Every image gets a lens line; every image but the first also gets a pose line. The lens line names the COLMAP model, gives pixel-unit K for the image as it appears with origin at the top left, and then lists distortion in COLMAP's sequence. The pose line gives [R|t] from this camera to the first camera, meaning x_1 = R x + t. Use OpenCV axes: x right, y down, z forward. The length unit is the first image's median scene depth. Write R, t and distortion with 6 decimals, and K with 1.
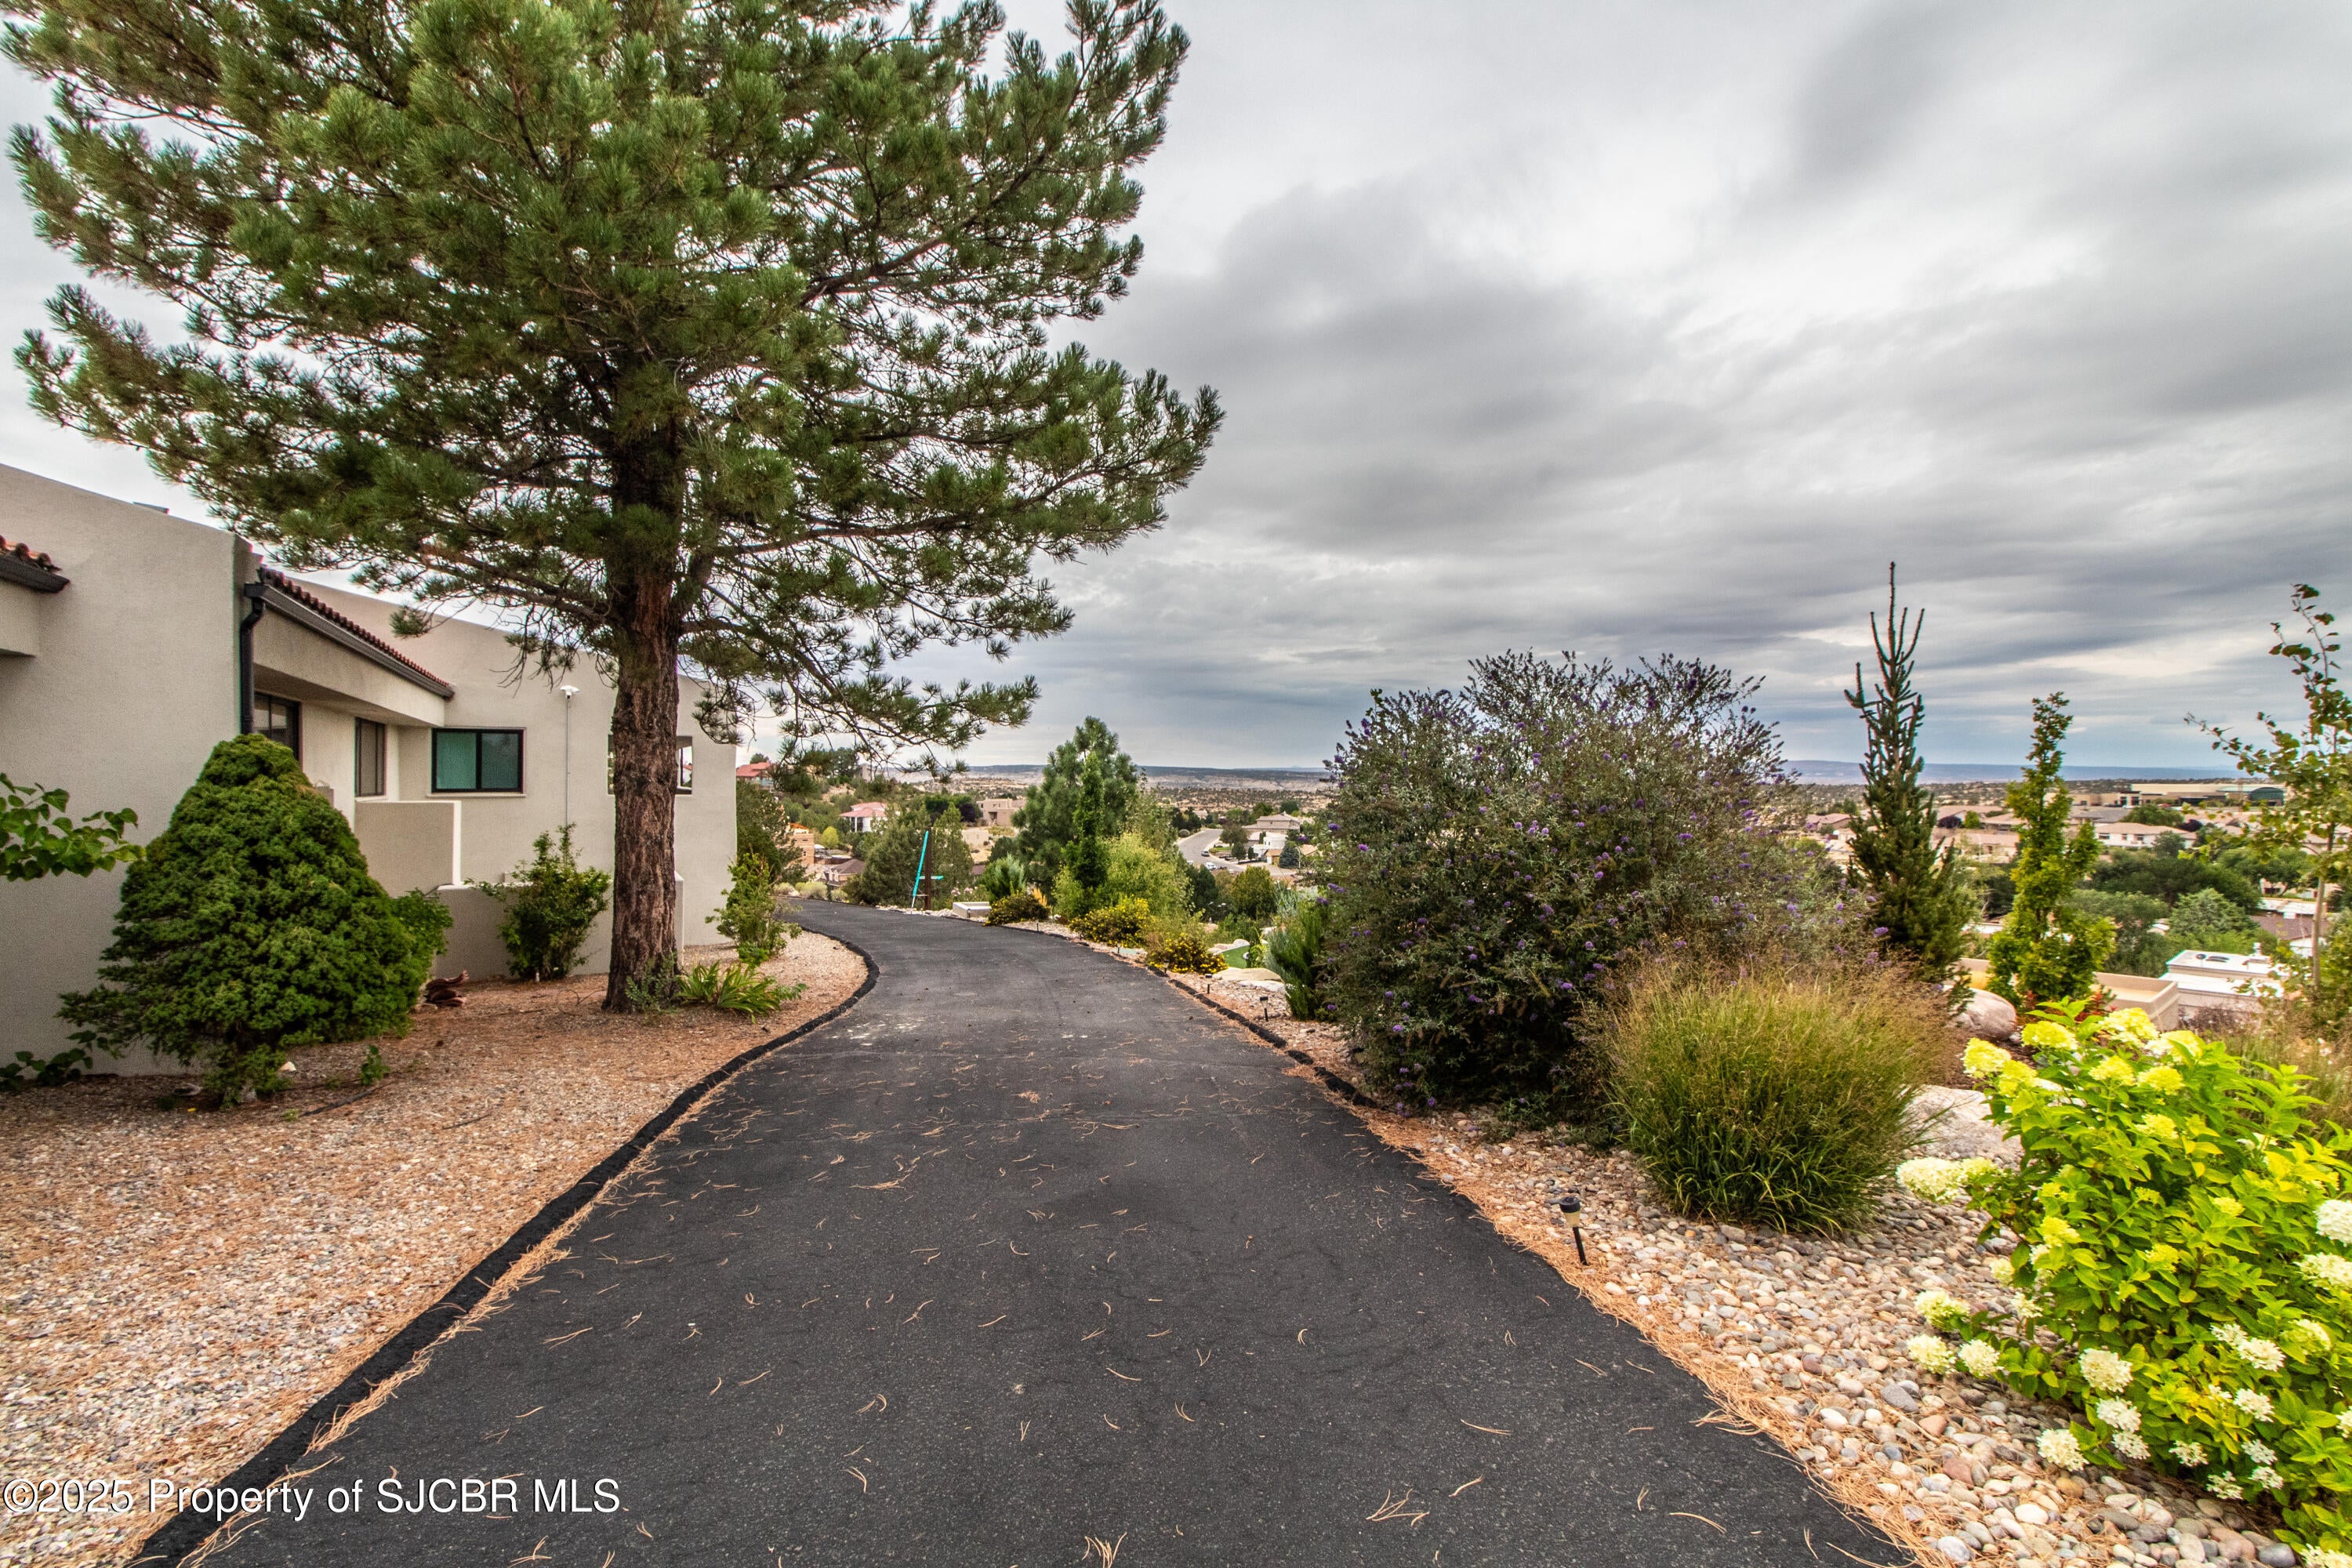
lens RADIAL K [[1087.2, 0, 1189.0], [0, 1087.2, 770.2], [0, 0, 1]] dist [-0.003889, 0.003428]
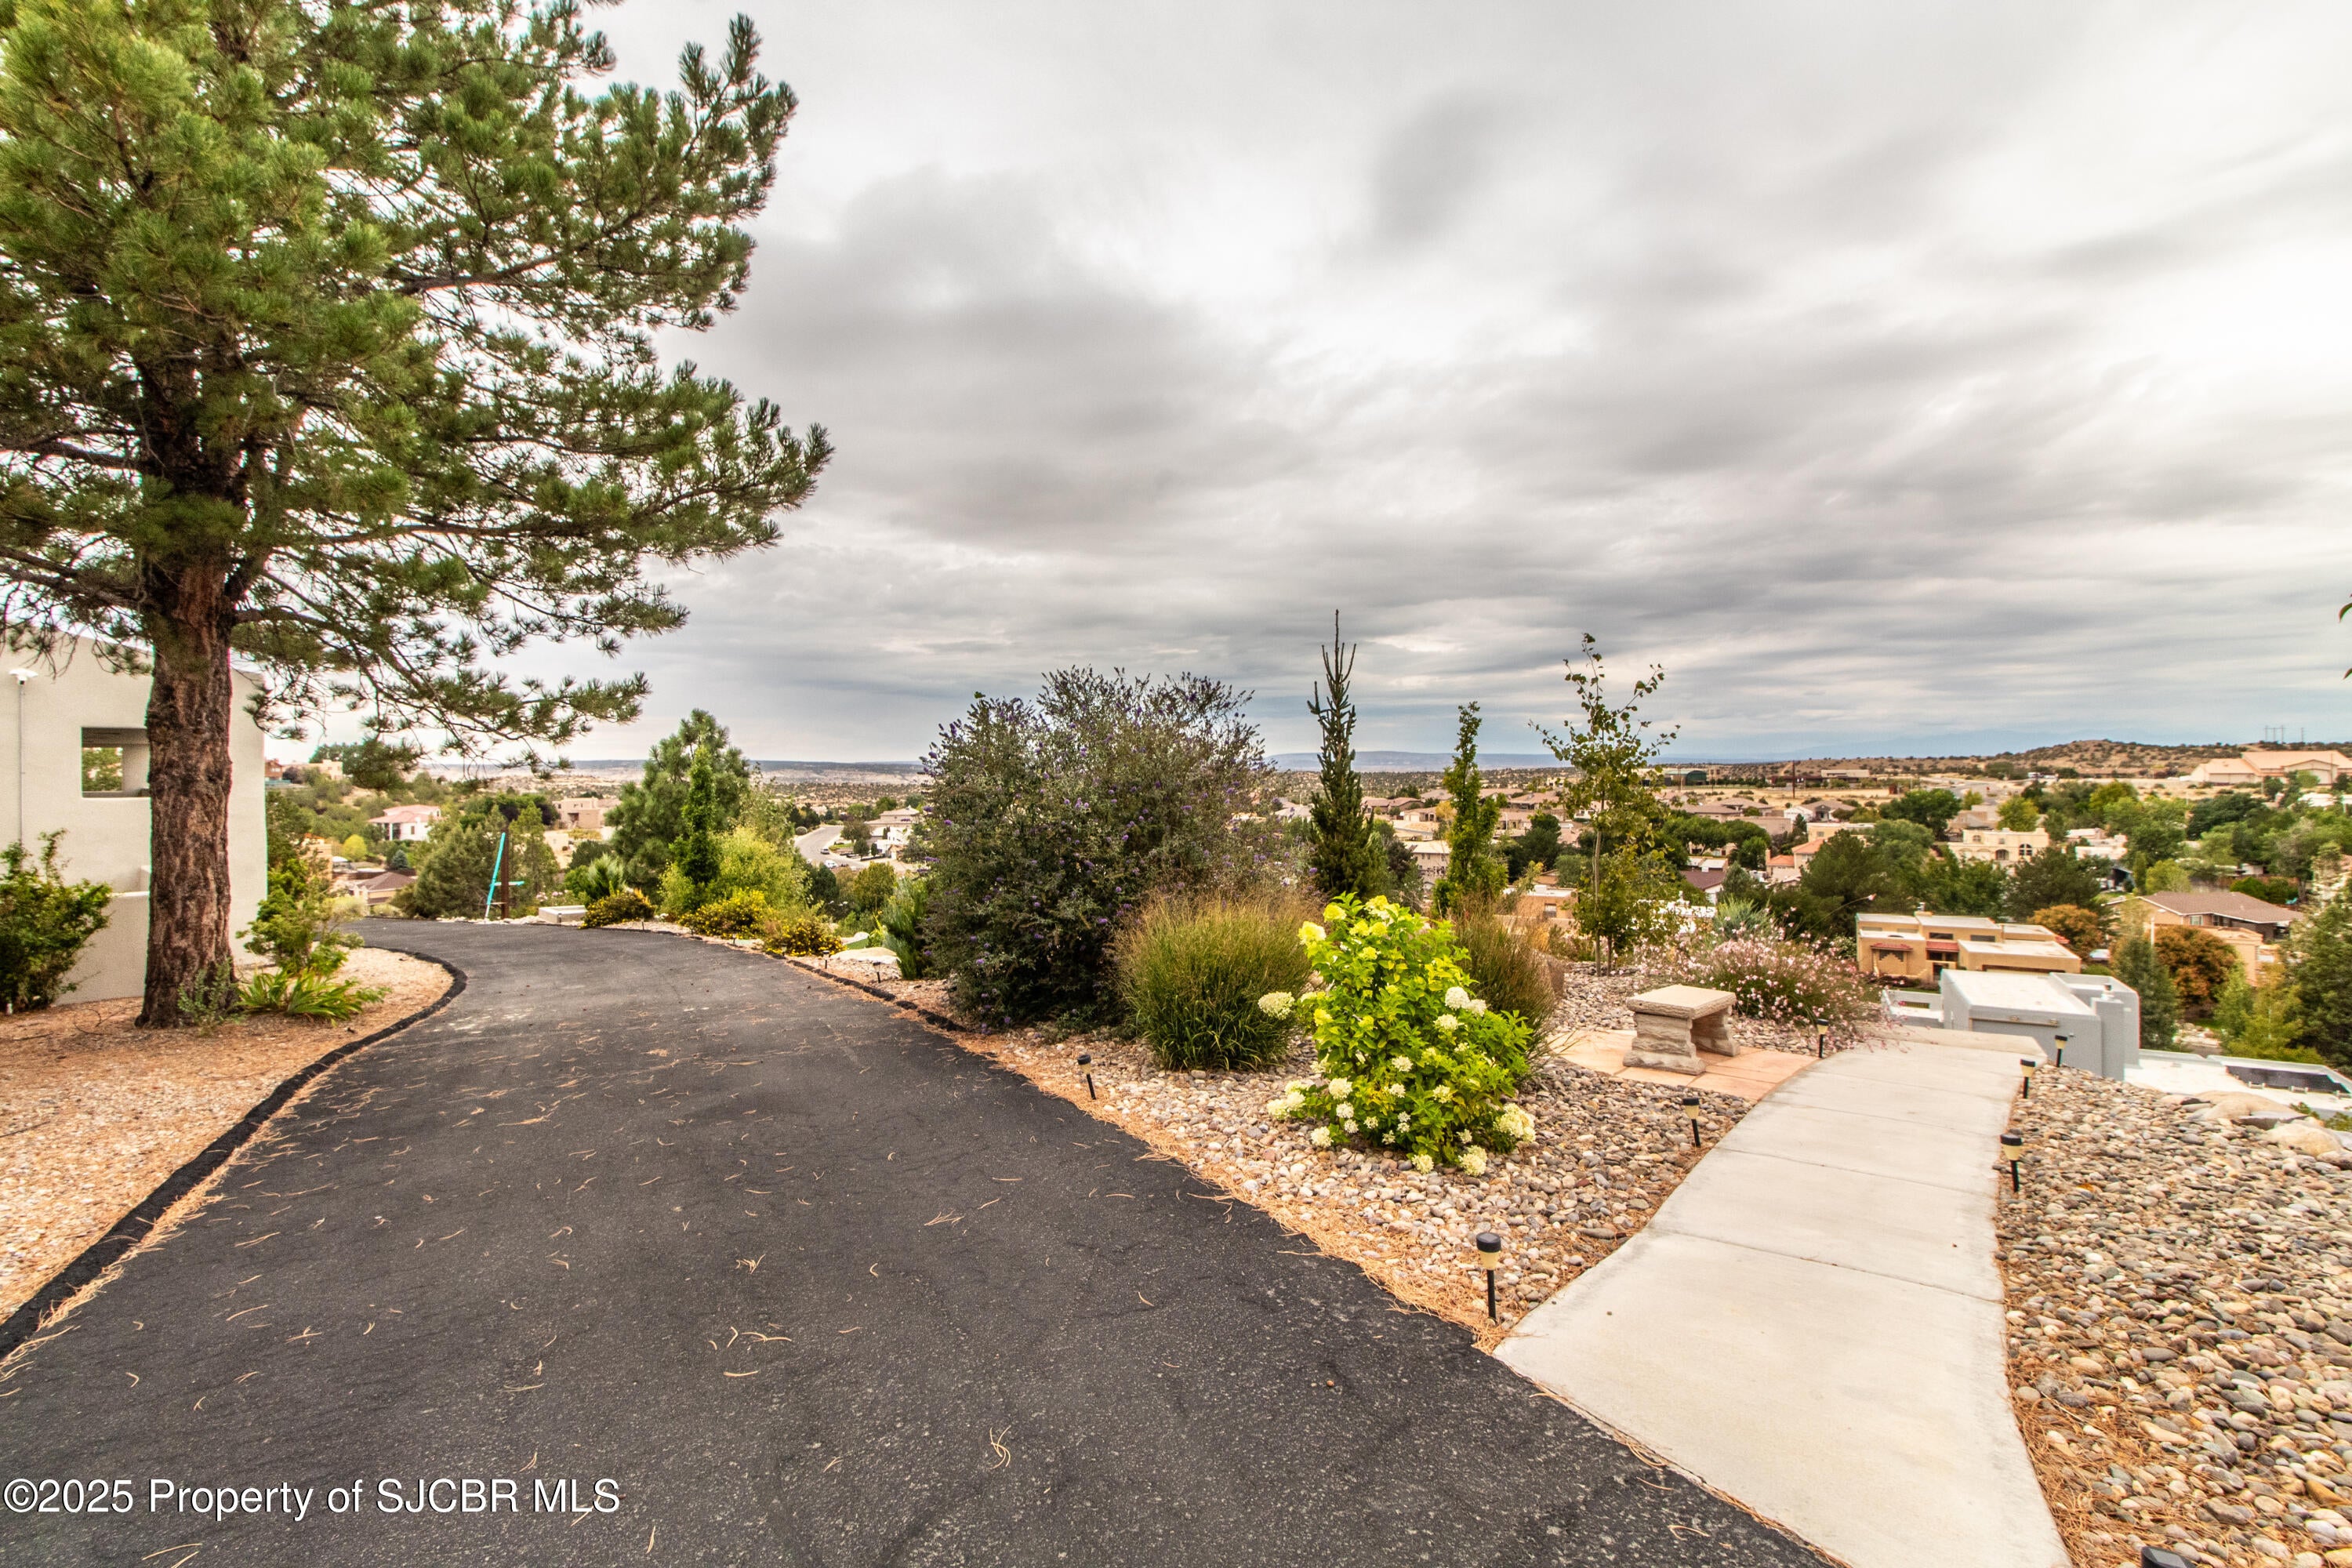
lens RADIAL K [[1087.2, 0, 1188.4], [0, 1087.2, 772.6], [0, 0, 1]] dist [-0.003889, 0.003428]
pose [[0.943412, -0.010445, 0.331457, 0.001720], [0.007500, 0.999920, 0.010162, 0.000850], [-0.331537, -0.007101, 0.943416, -0.180864]]
